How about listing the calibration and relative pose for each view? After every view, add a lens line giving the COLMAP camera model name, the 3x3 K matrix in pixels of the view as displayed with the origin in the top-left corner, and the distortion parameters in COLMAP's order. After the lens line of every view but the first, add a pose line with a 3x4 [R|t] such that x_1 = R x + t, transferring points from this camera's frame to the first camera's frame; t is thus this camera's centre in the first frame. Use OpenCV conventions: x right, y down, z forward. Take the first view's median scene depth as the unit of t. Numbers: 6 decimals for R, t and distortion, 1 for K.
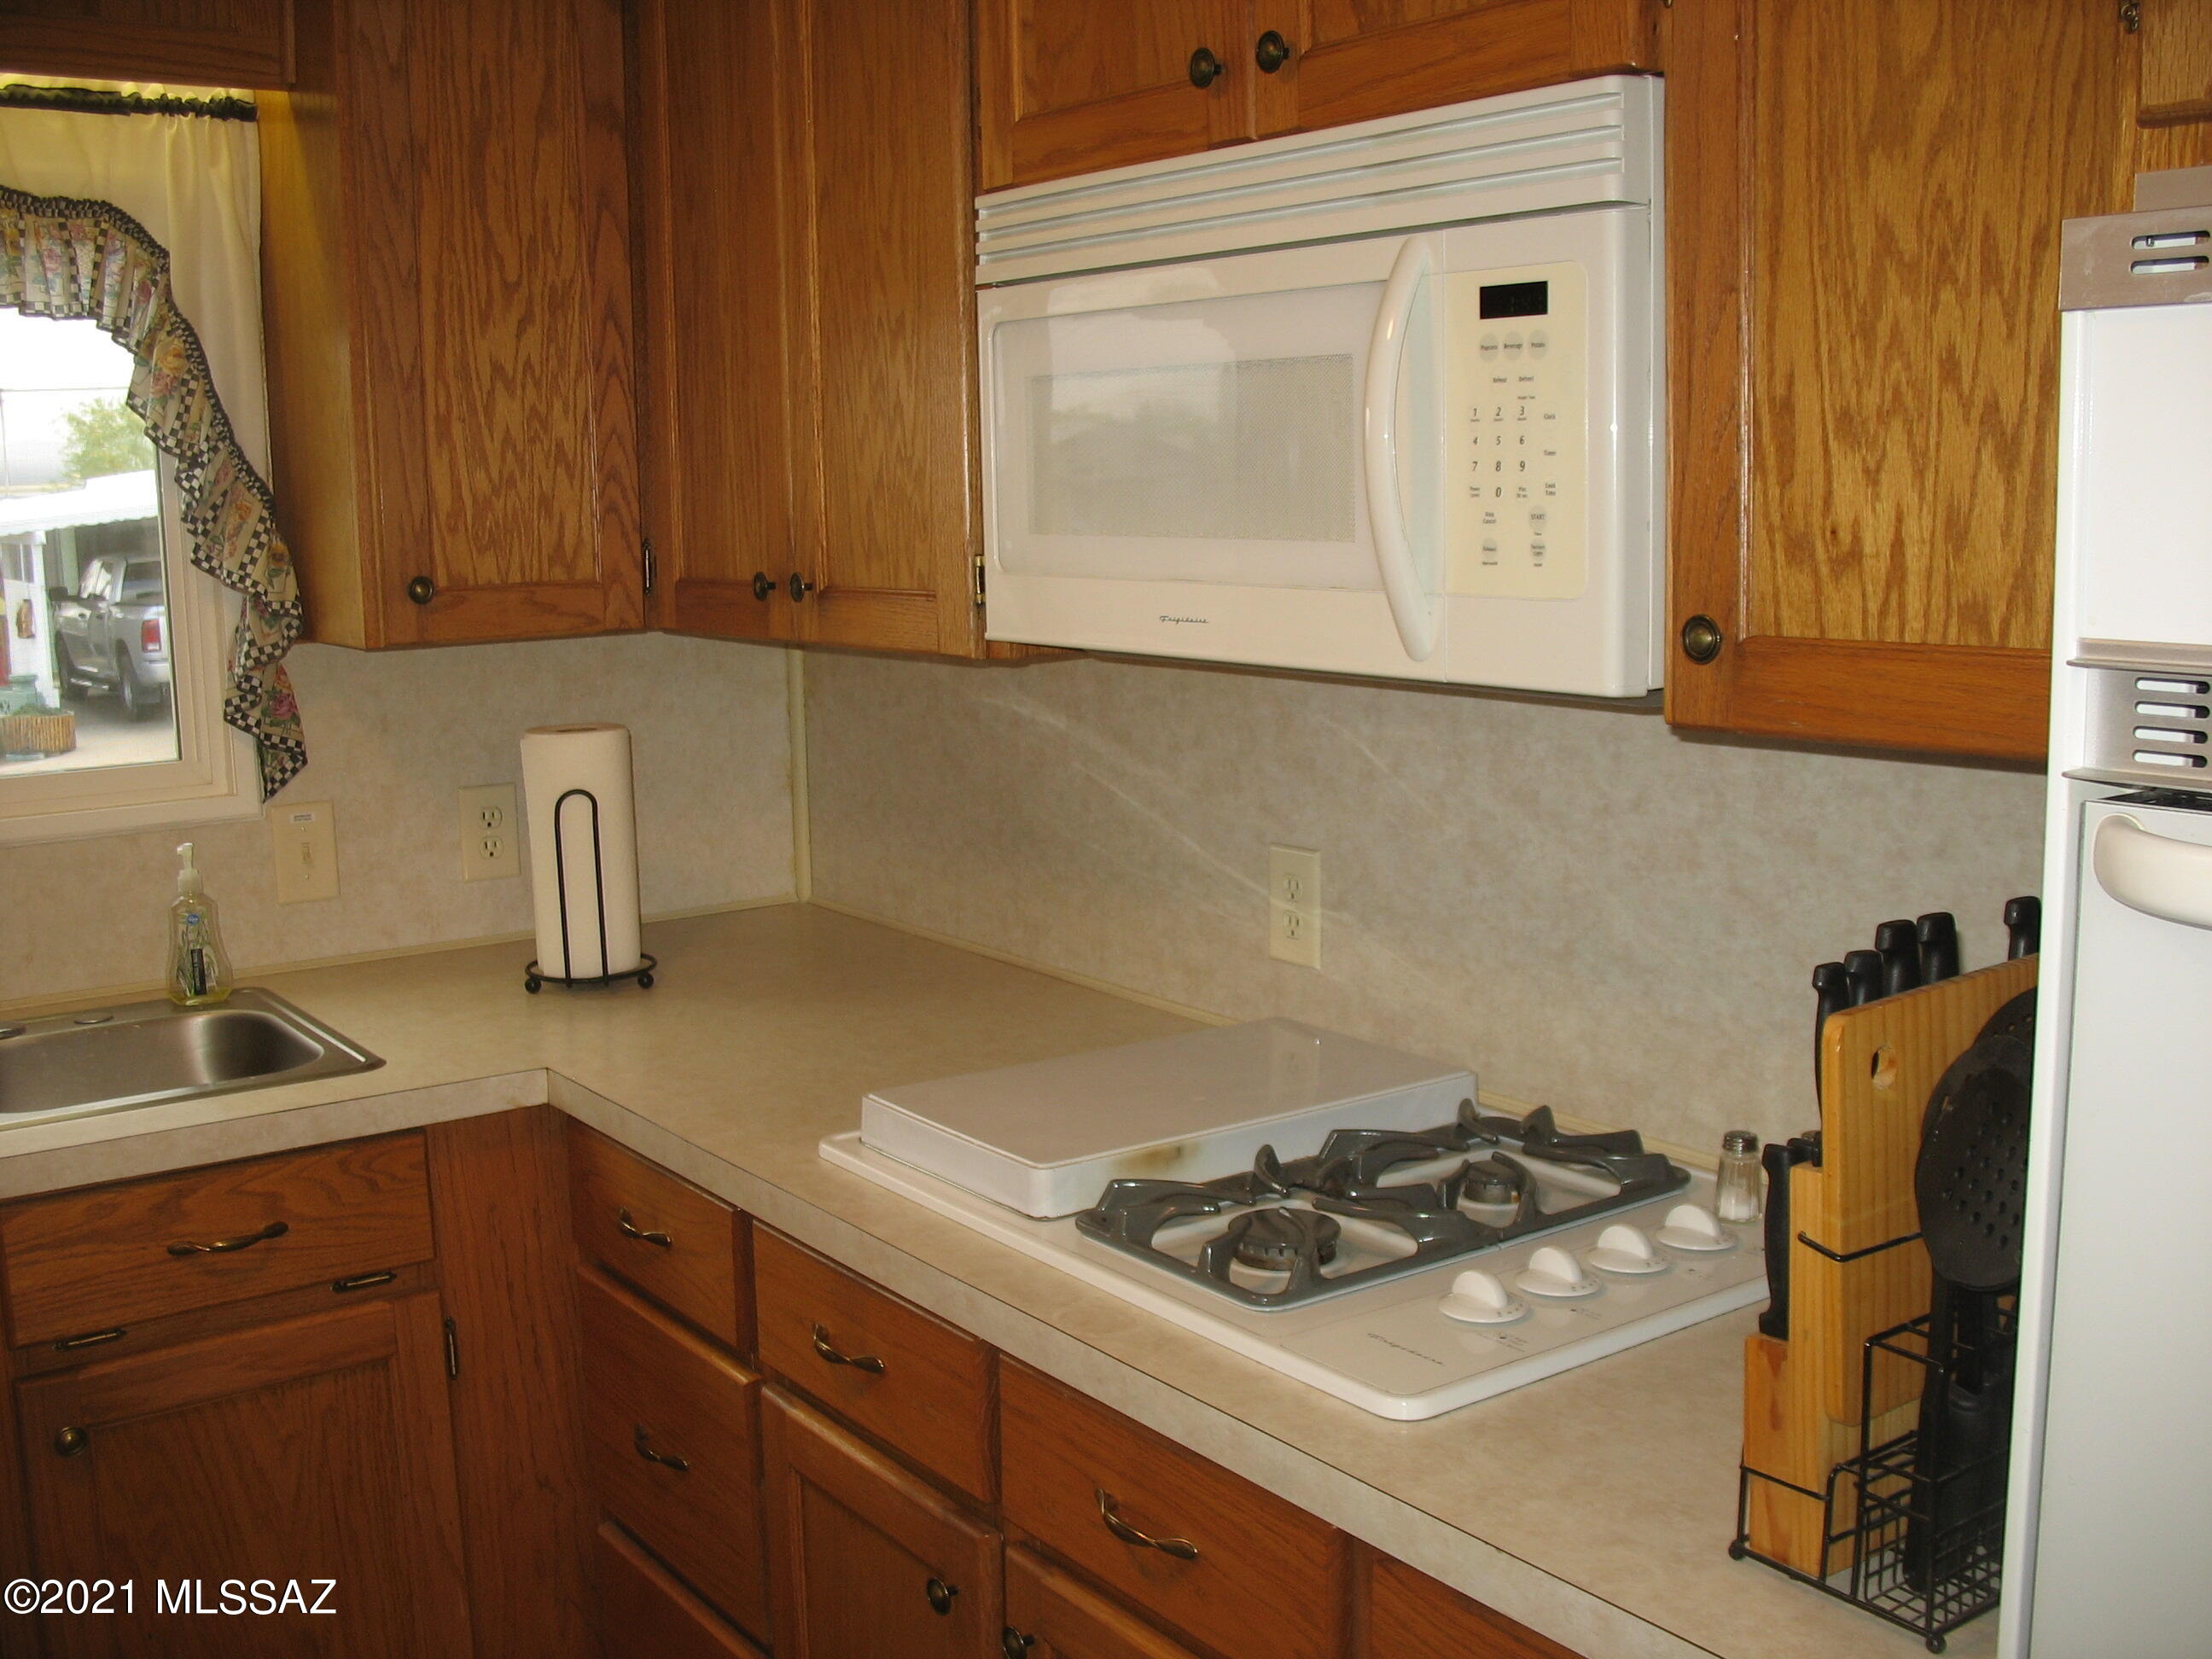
lens RADIAL K [[2362.5, 0, 1097.7], [0, 2362.5, 821.2], [0, 0, 1]] dist [-0.090337, 0.000000]
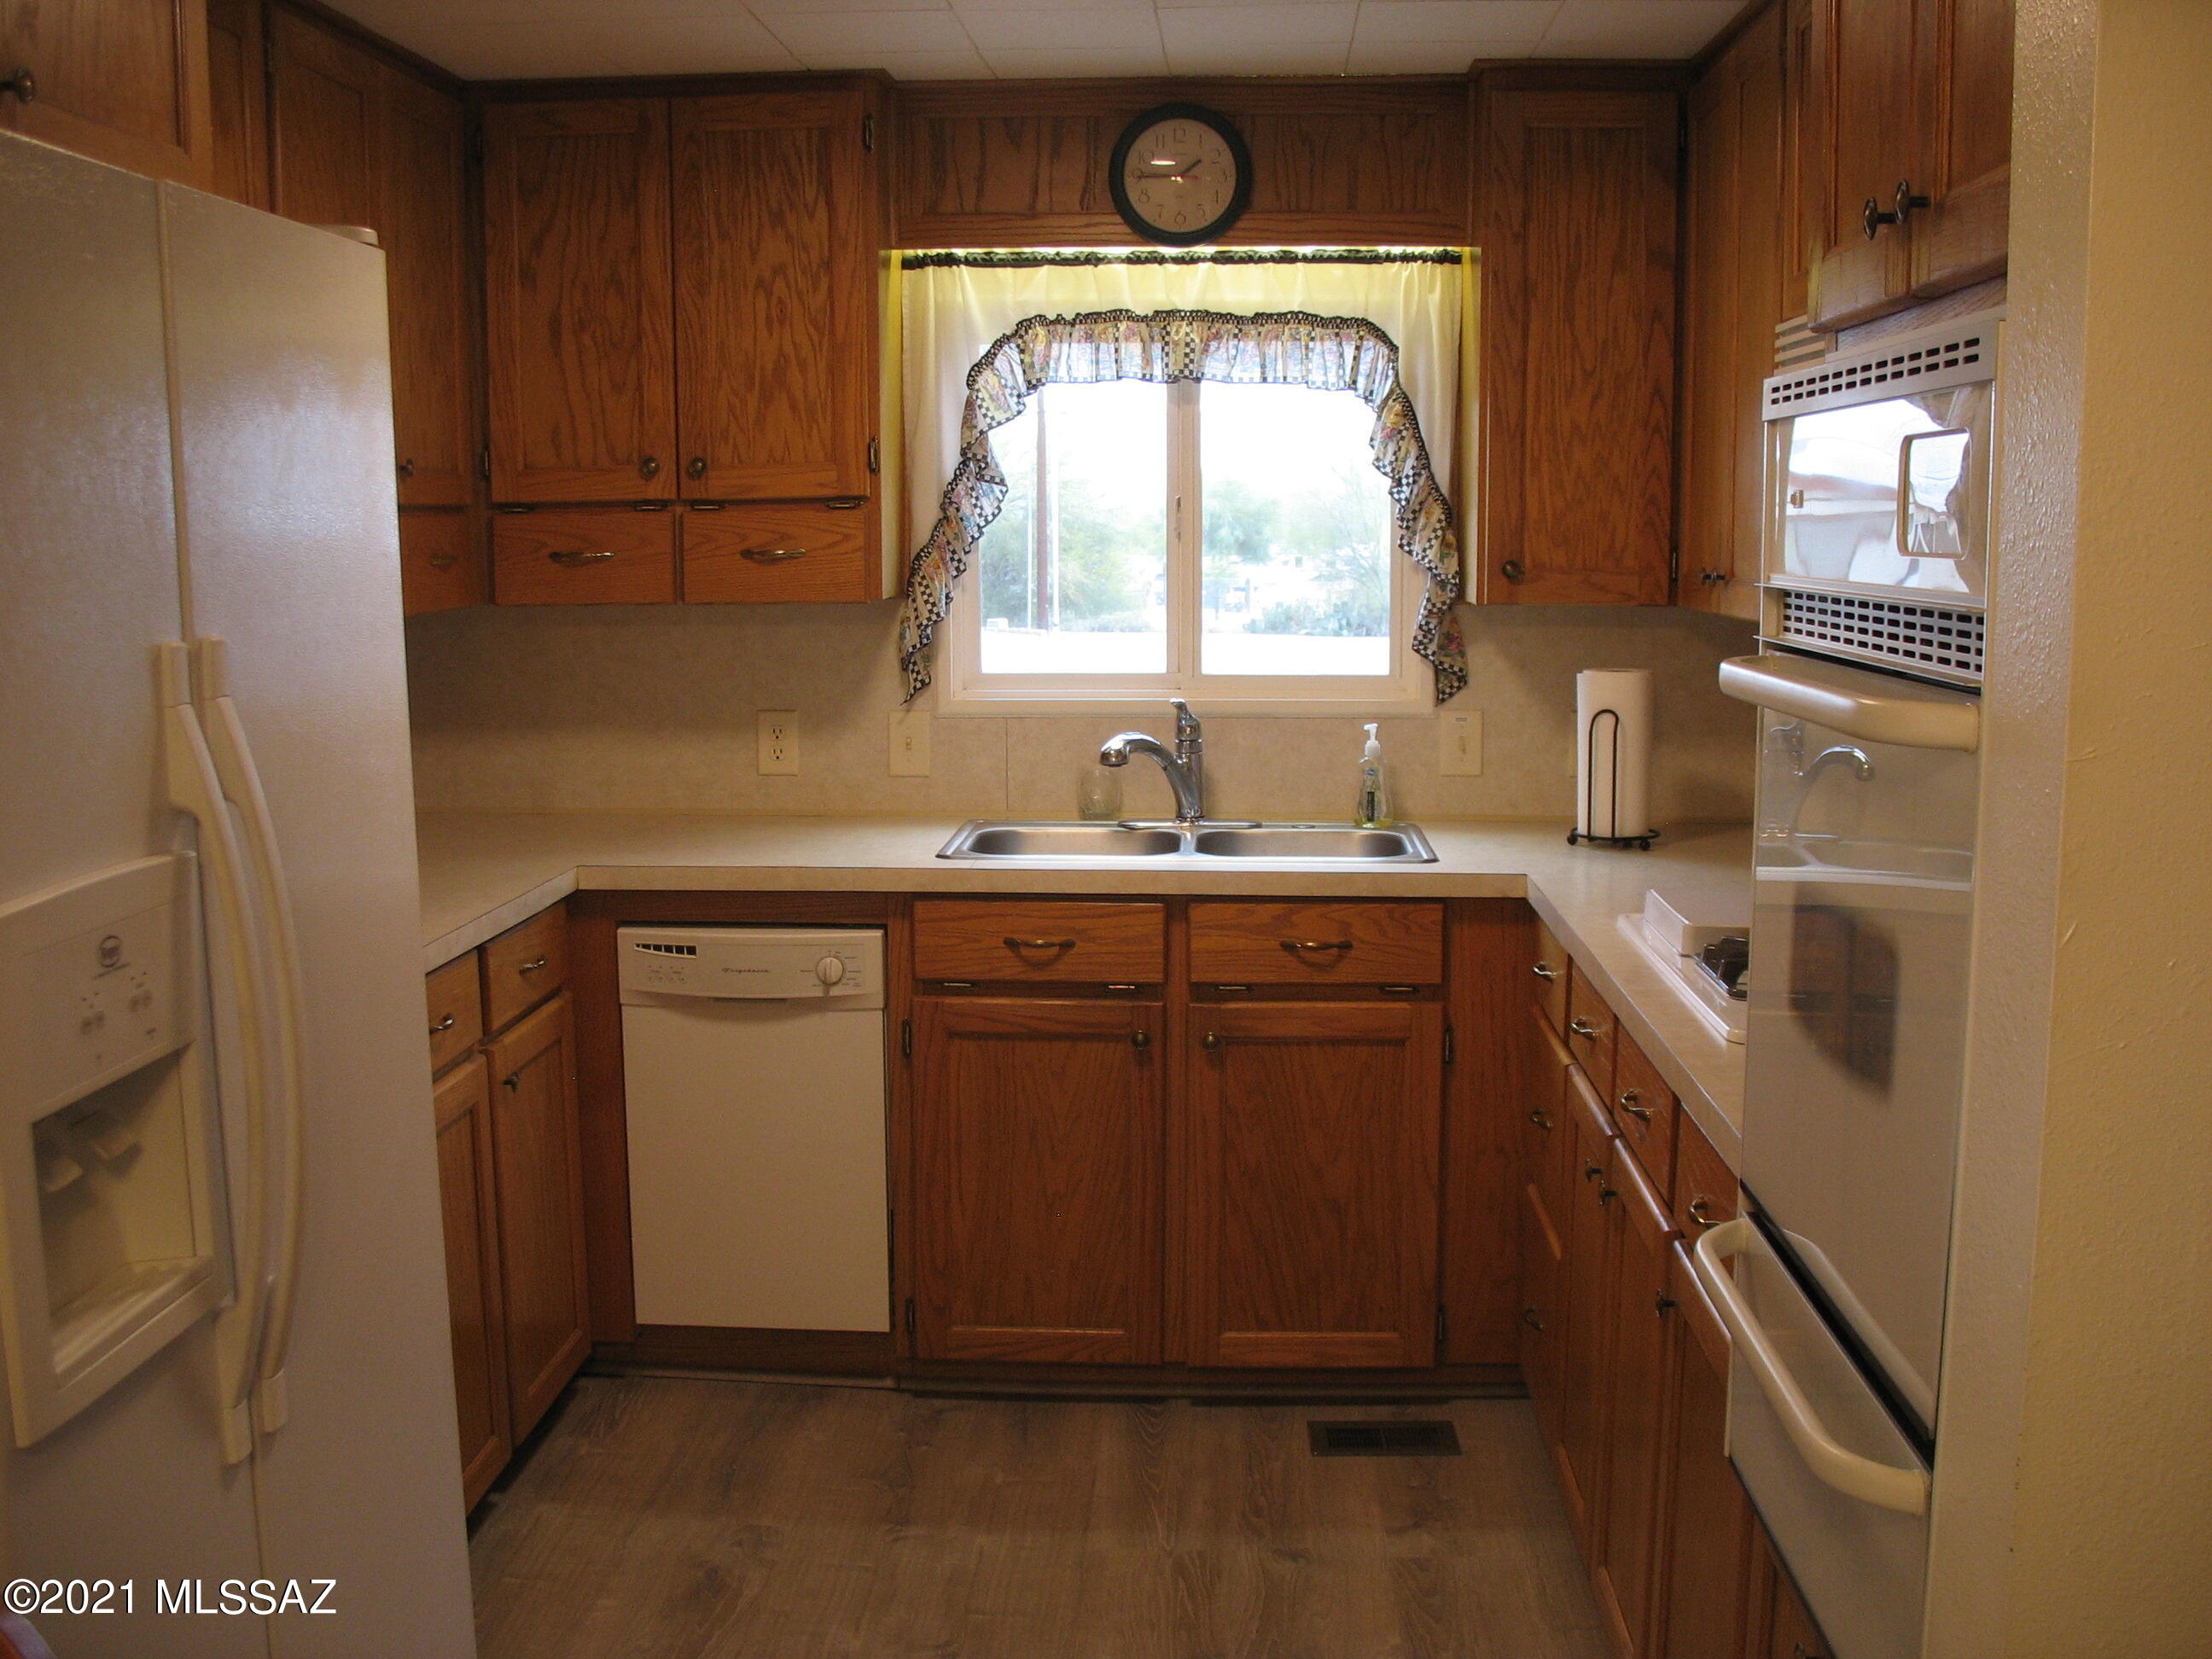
lens RADIAL K [[2362.5, 0, 1106.4], [0, 2362.5, 828.5], [0, 0, 1]] dist [-0.090337, 0.000000]
pose [[0.783923, 0.107186, -0.611535, 0.462462], [-0.114989, 0.993009, 0.026645, 0.059559], [0.610116, 0.049432, 0.790768, -0.377242]]
